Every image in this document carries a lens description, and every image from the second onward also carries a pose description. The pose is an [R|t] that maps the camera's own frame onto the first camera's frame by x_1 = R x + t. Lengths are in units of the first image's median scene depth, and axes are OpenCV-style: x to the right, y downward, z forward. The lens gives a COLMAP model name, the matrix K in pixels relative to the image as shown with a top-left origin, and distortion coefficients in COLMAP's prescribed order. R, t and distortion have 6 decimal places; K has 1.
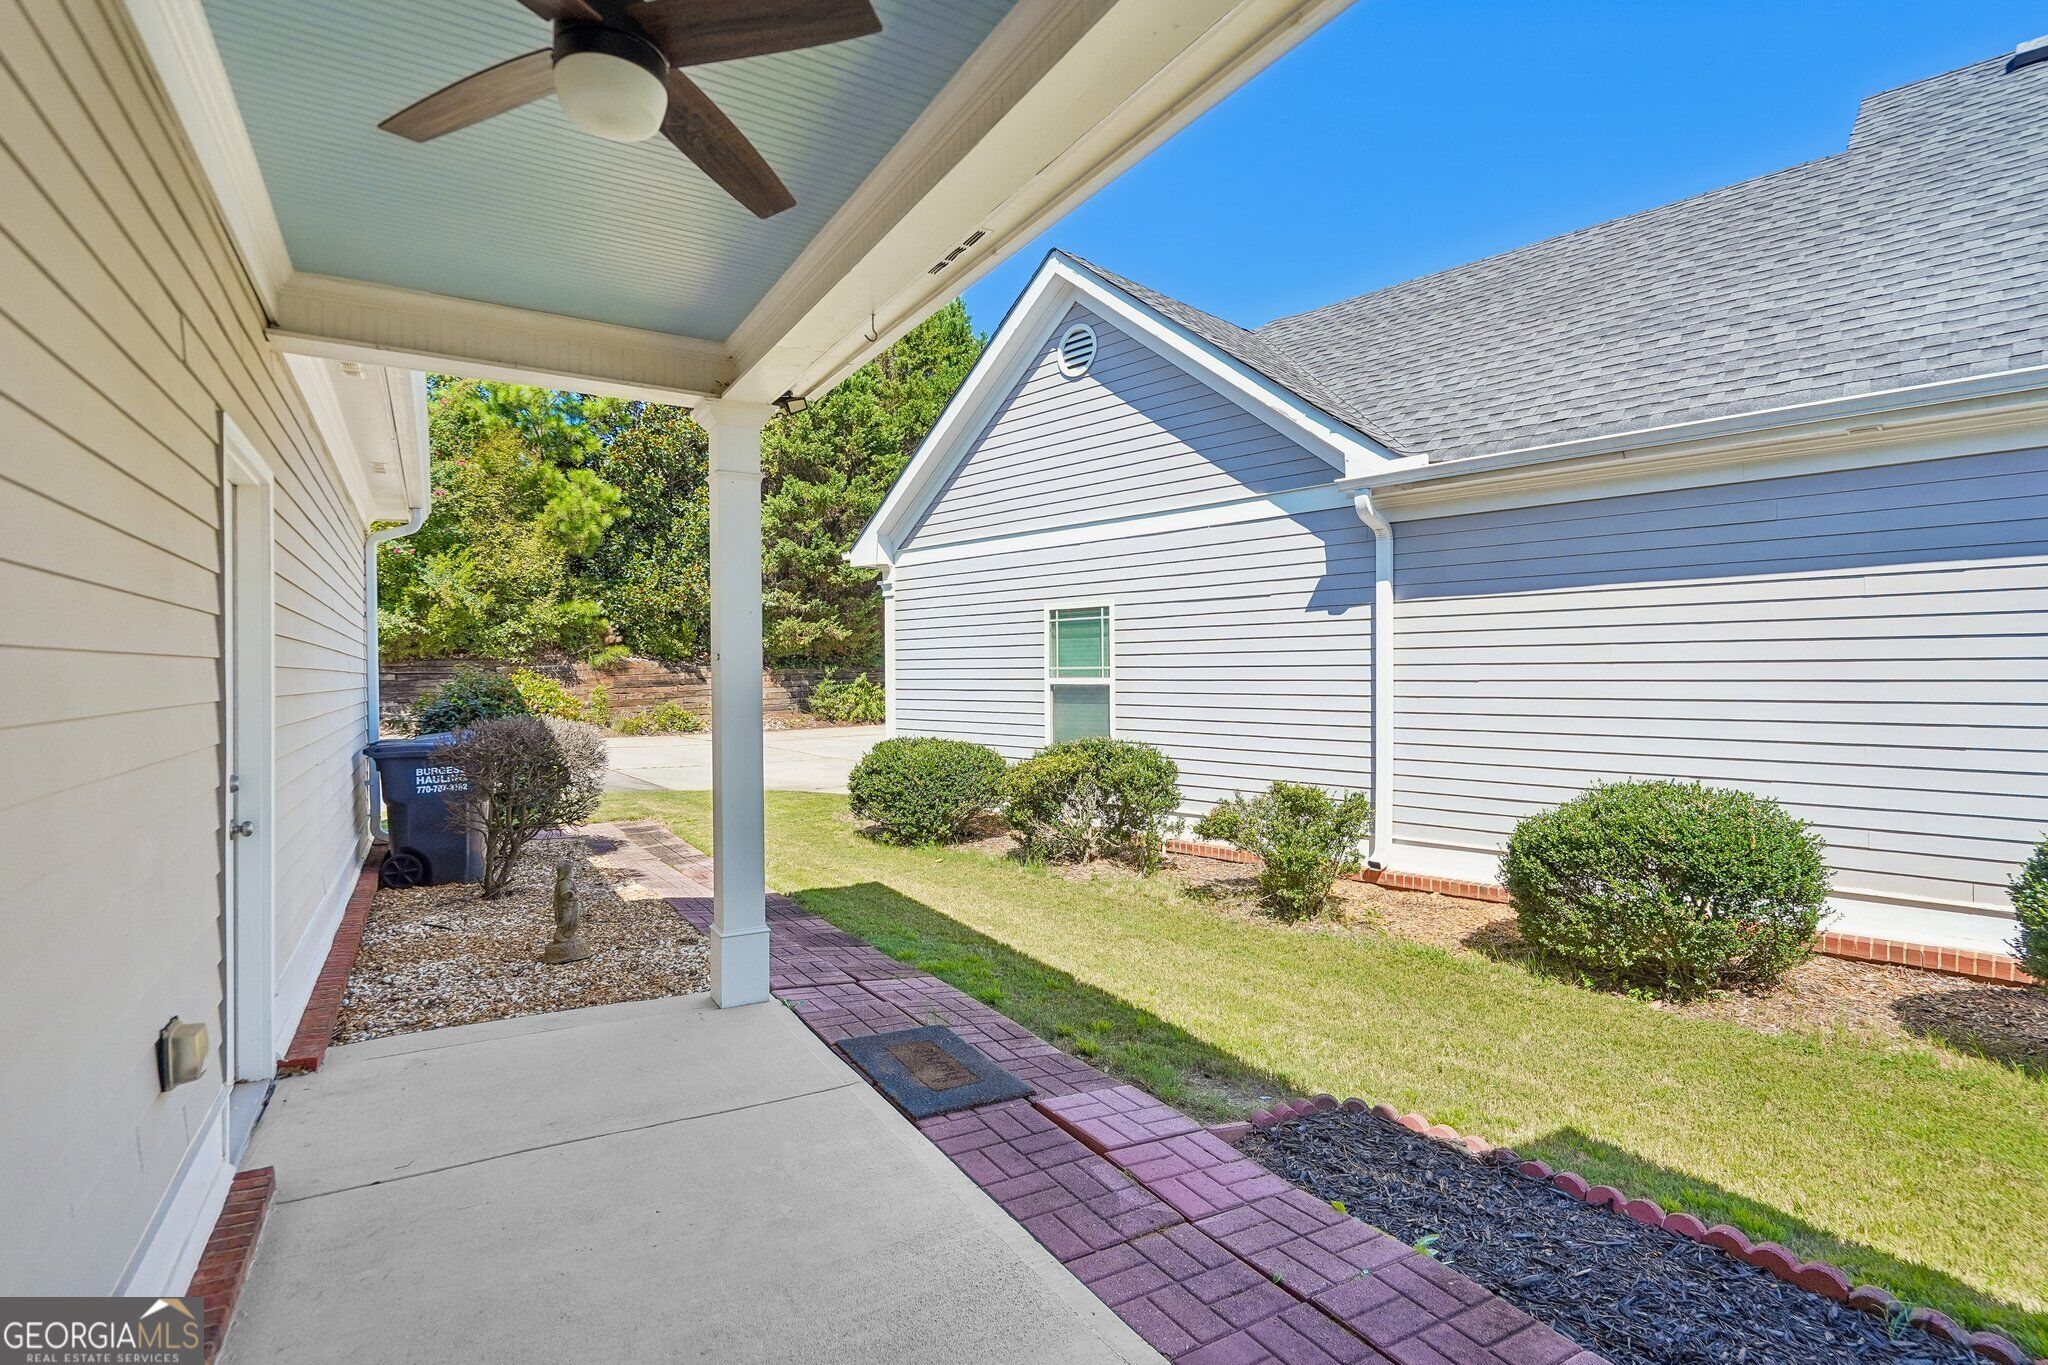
lens RADIAL K [[966.4, 0, 1008.6], [0, 966.4, 694.9], [0, 0, 1]] dist [-0.002516, 0.000472]
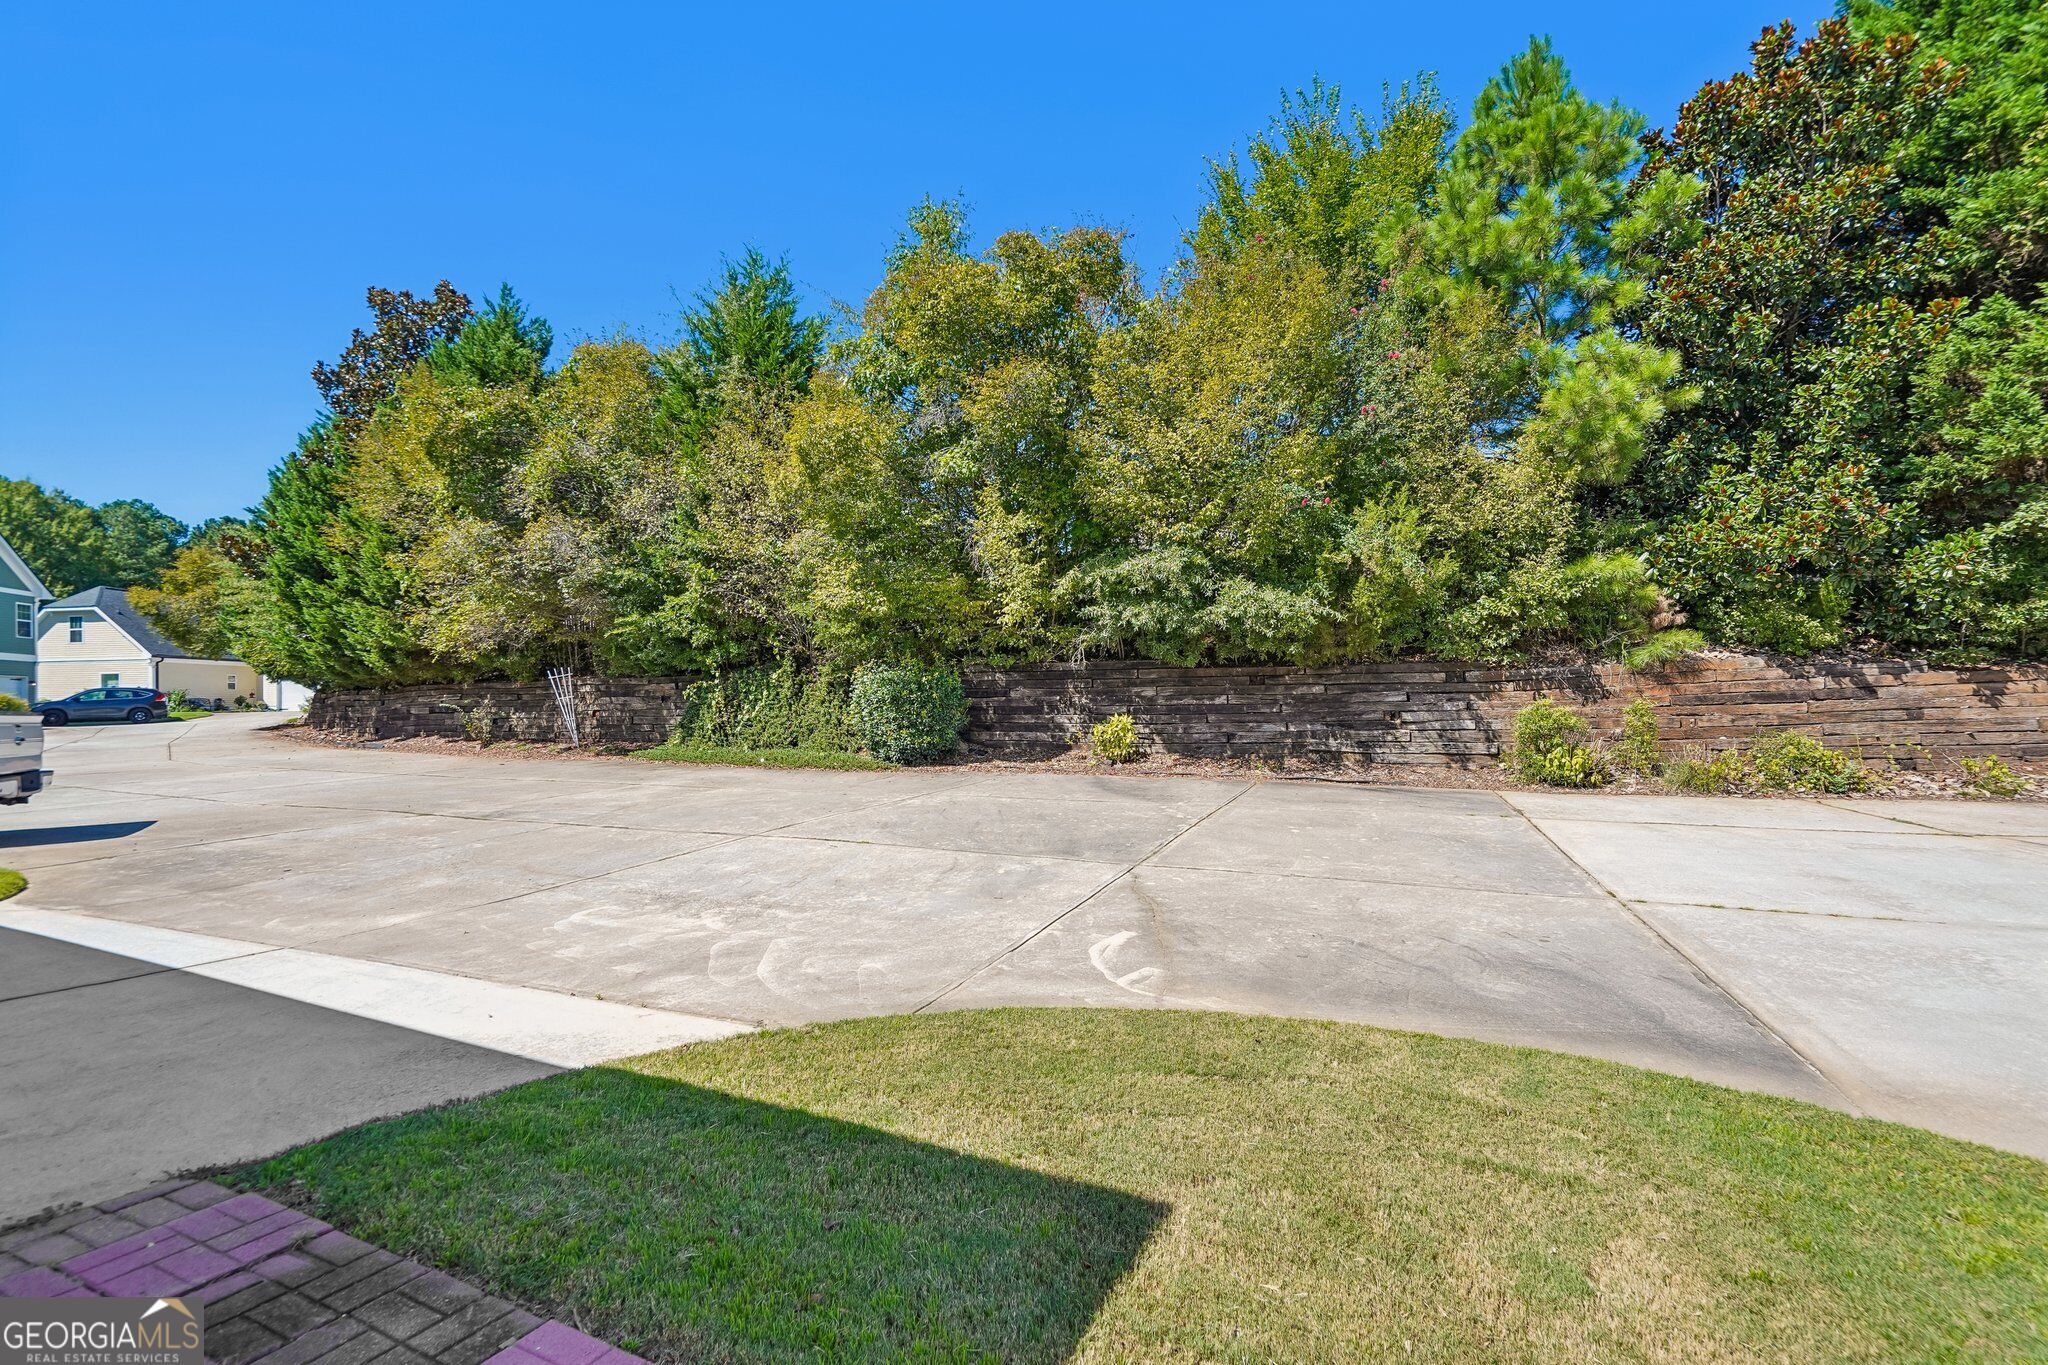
lens RADIAL K [[985.2, 0, 1024.0], [0, 985.2, 682.5], [0, 0, 1]] dist [0.002449, 0.000625]
pose [[0.530363, -0.020383, -0.847526, -0.121895], [-0.011624, 0.999442, -0.031311, 0.001834], [0.847691, 0.026458, 0.529830, 0.378237]]
